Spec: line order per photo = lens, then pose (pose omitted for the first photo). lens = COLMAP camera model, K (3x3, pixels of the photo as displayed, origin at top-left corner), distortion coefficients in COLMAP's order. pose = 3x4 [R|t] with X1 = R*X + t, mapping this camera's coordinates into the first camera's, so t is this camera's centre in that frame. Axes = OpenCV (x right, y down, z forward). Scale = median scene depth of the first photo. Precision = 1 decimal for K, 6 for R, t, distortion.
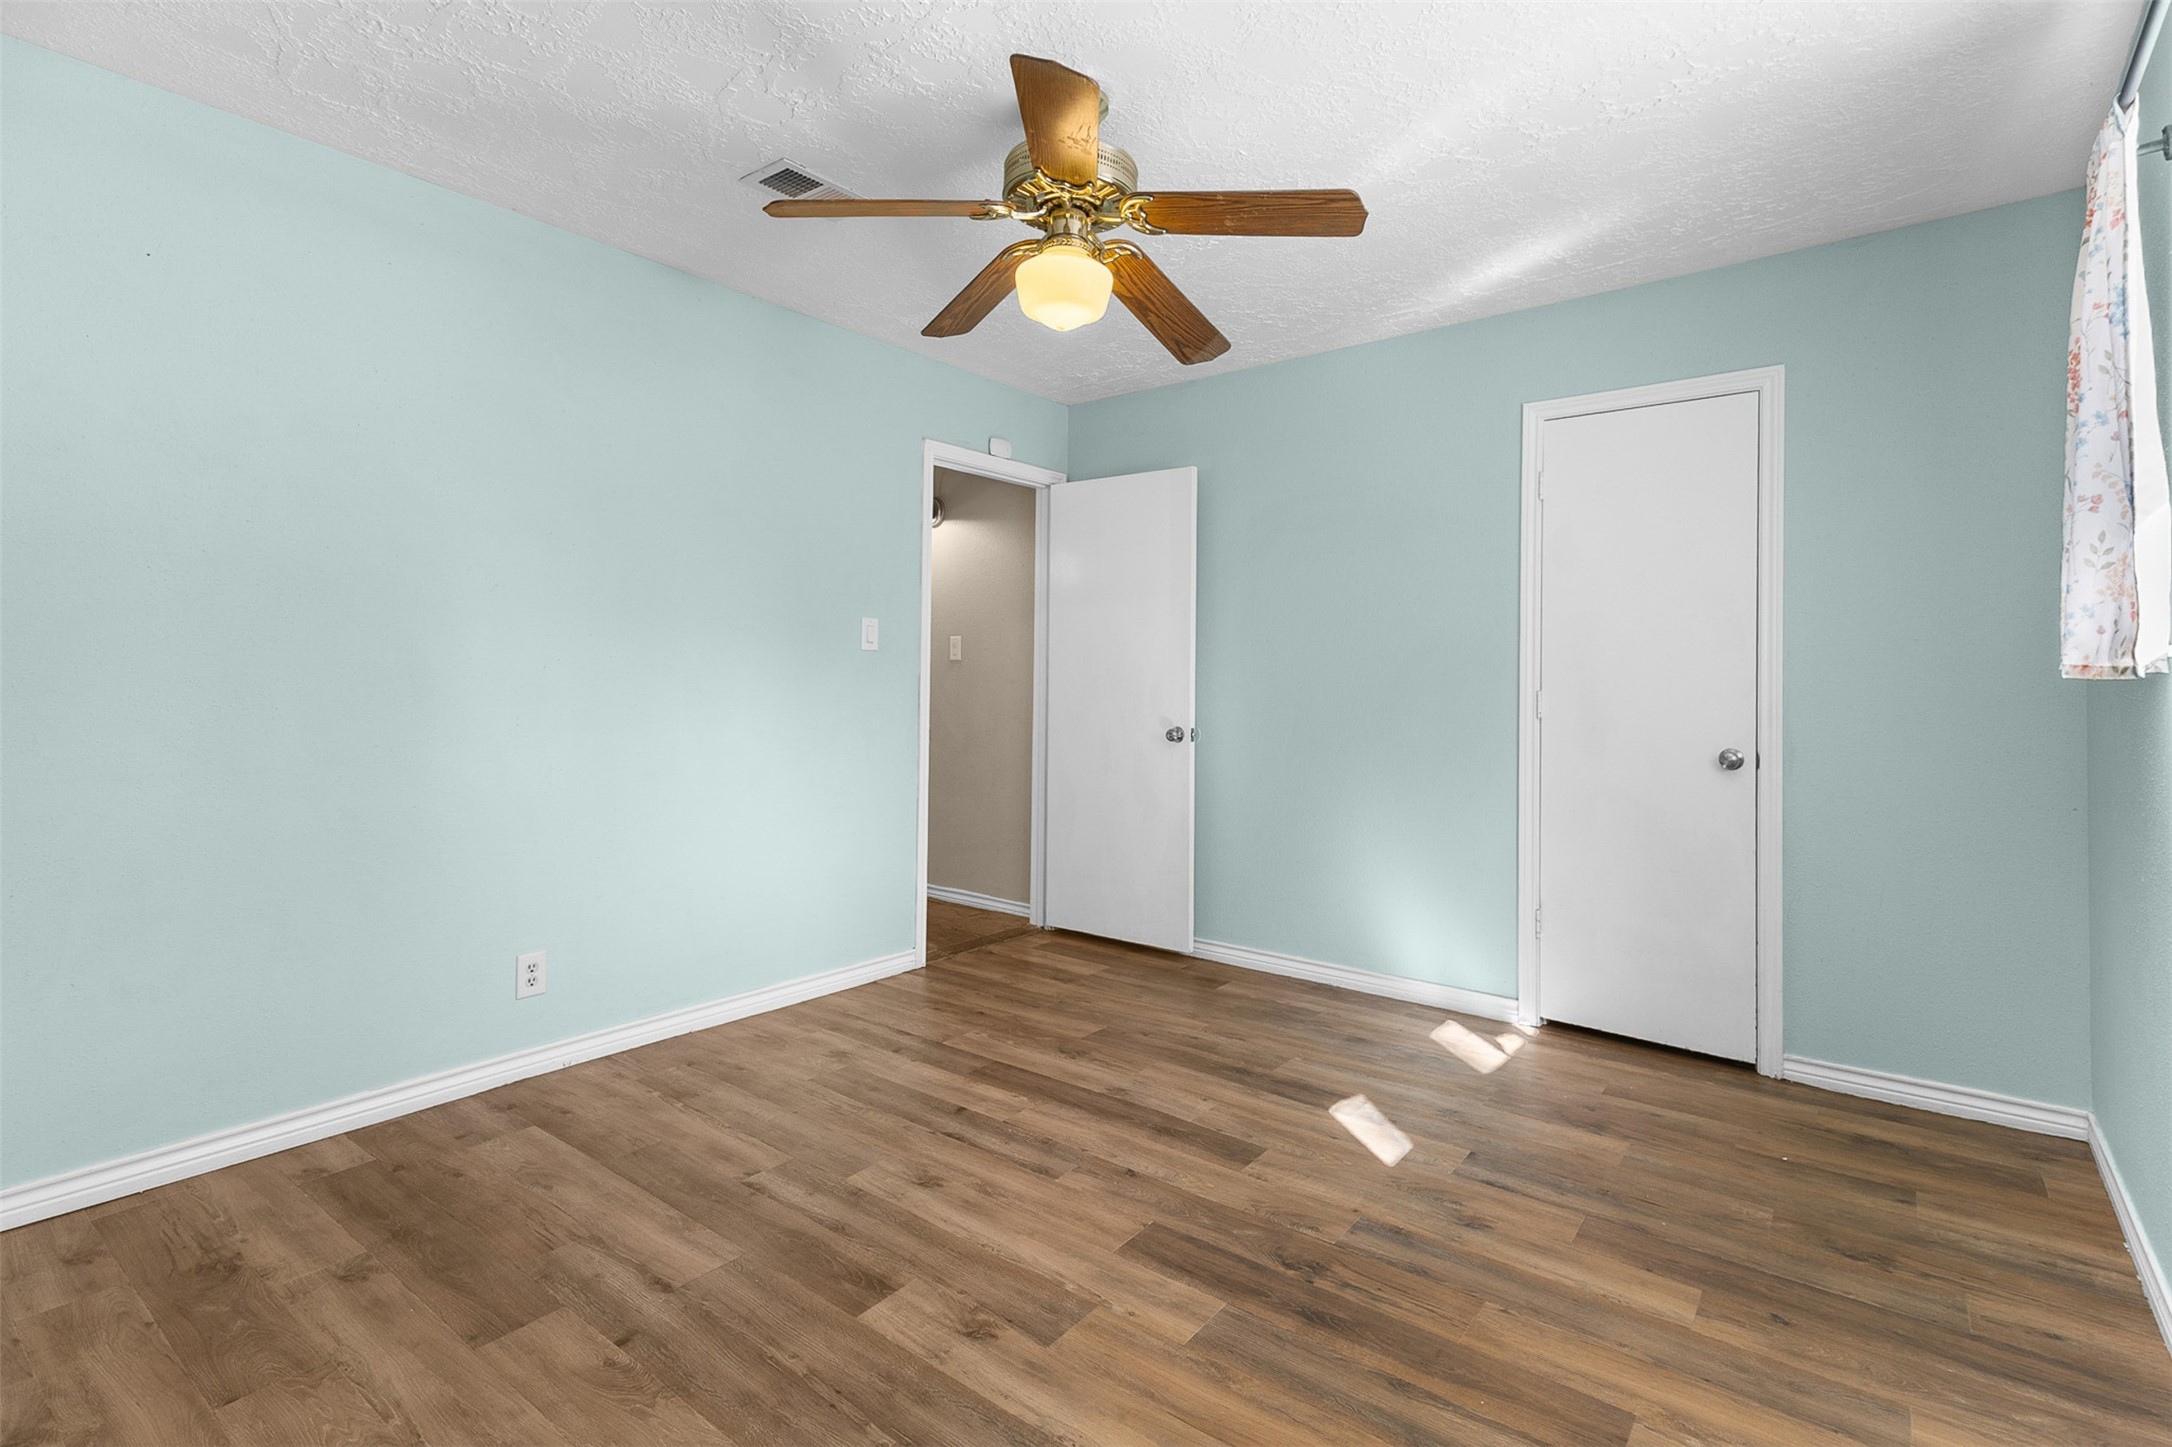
lens RADIAL K [[1018.8, 0, 1095.1], [0, 1018.8, 697.6], [0, 0, 1]] dist [0.021885, -0.001120]
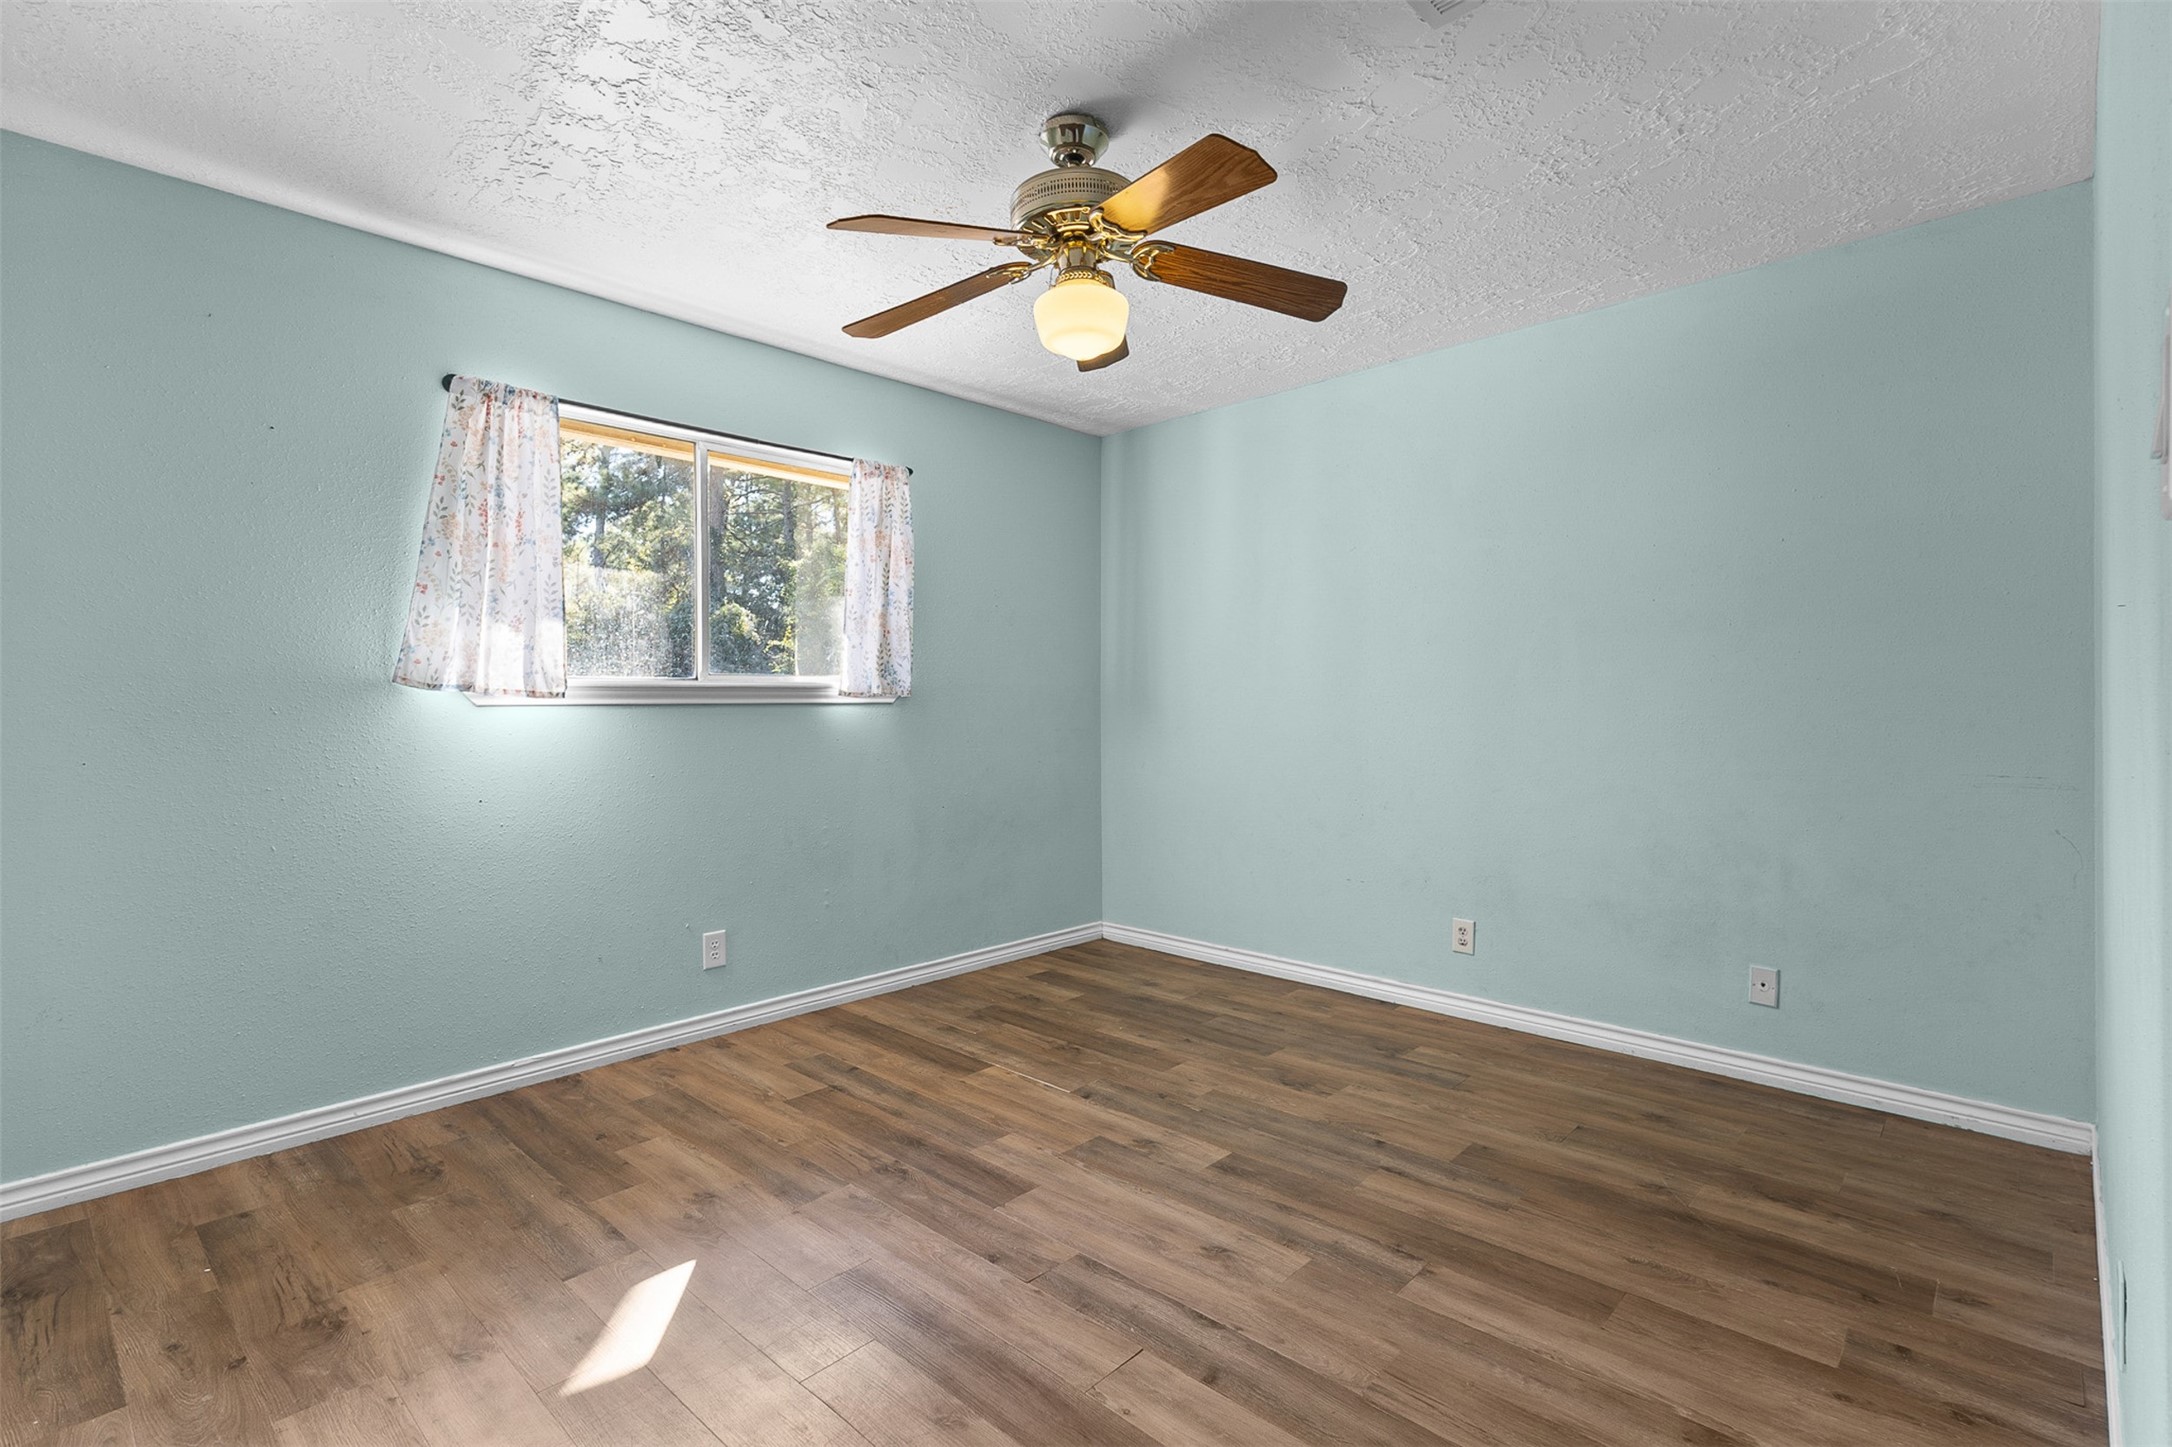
lens RADIAL K [[1018.8, 0, 1095.1], [0, 1018.8, 697.6], [0, 0, 1]] dist [0.021885, -0.001120]
pose [[-0.995497, -0.003805, 0.094716, -0.151481], [-0.002436, 0.999891, 0.014567, -0.039133], [-0.094761, 0.014271, -0.995398, 2.096166]]
